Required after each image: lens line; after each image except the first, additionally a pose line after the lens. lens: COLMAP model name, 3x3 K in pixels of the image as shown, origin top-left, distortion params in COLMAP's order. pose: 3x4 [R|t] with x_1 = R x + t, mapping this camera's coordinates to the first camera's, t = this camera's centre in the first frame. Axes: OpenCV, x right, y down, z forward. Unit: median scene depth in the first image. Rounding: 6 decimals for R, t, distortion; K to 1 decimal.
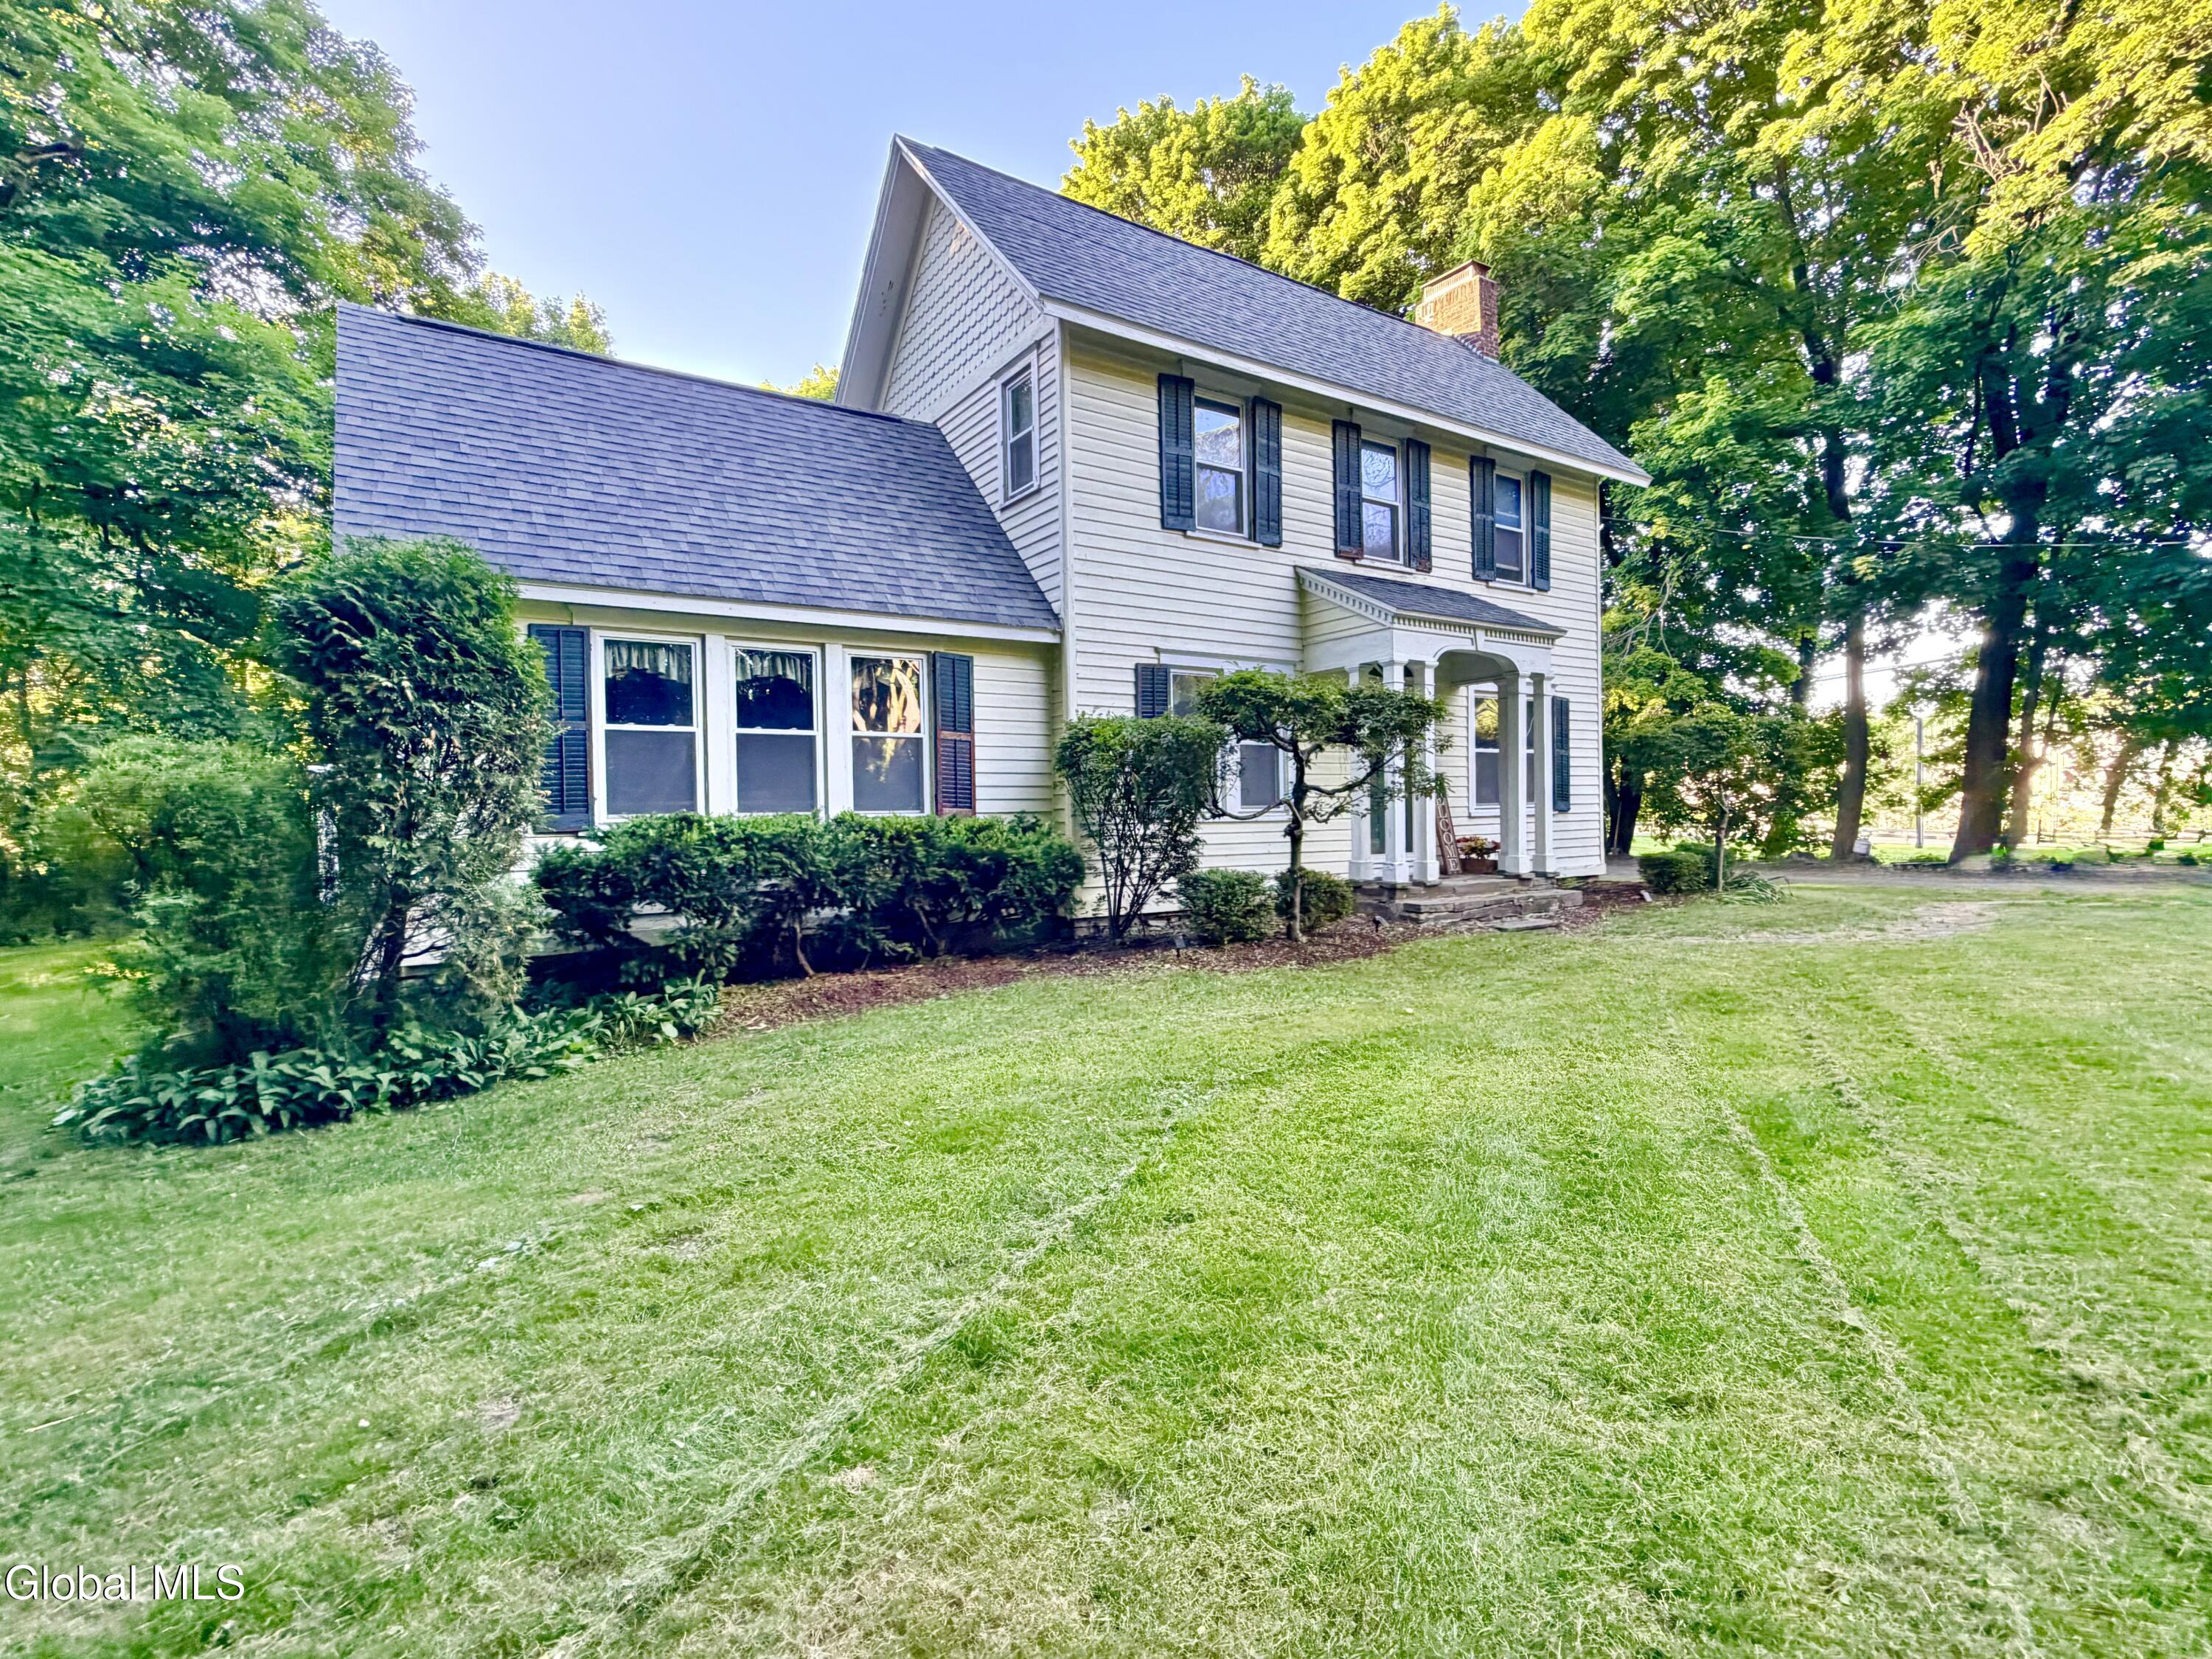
lens RADIAL K [[1064.1, 0, 1104.2], [0, 1064.1, 828.2], [0, 0, 1]] dist [0.004773, 0.001339]
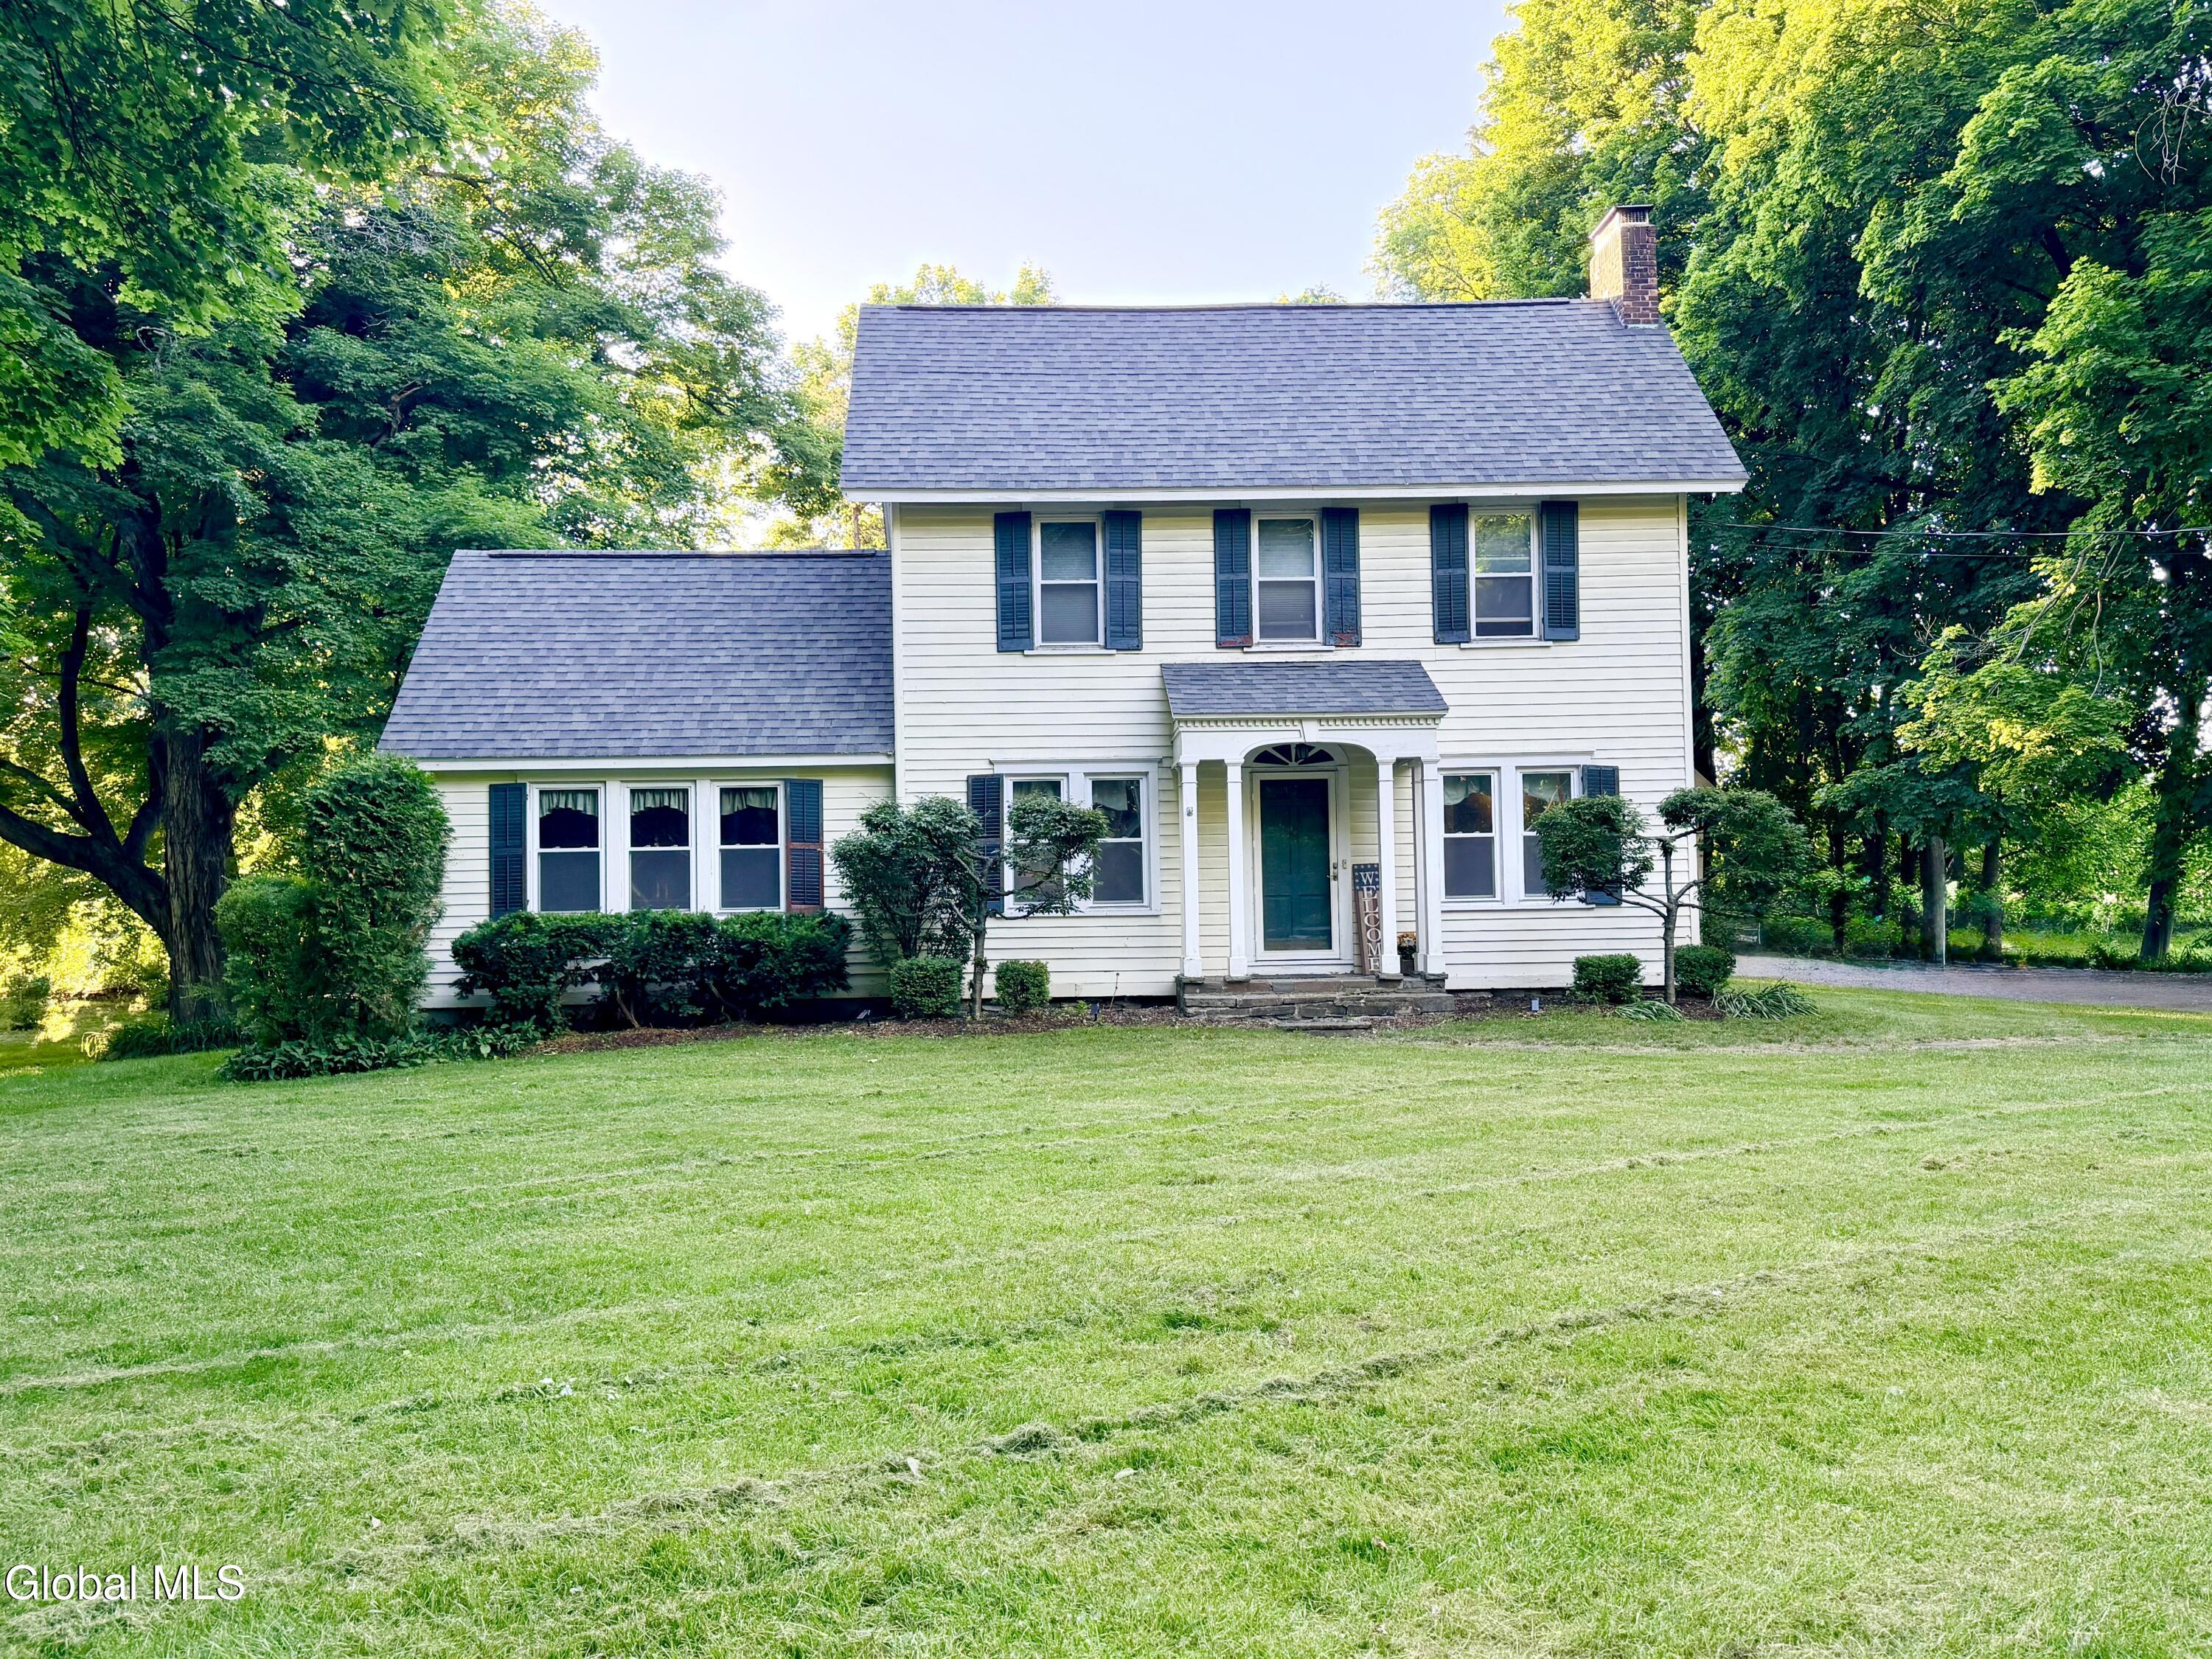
lens RADIAL K [[1743.5, 0, 1106.7], [0, 1743.5, 837.9], [0, 0, 1]] dist [0.055056, -0.004879]
pose [[0.864253, -0.019349, -0.502686, 1.175555], [-0.001692, 0.999143, -0.041367, -0.013111], [0.503055, 0.036602, 0.863479, -0.562149]]
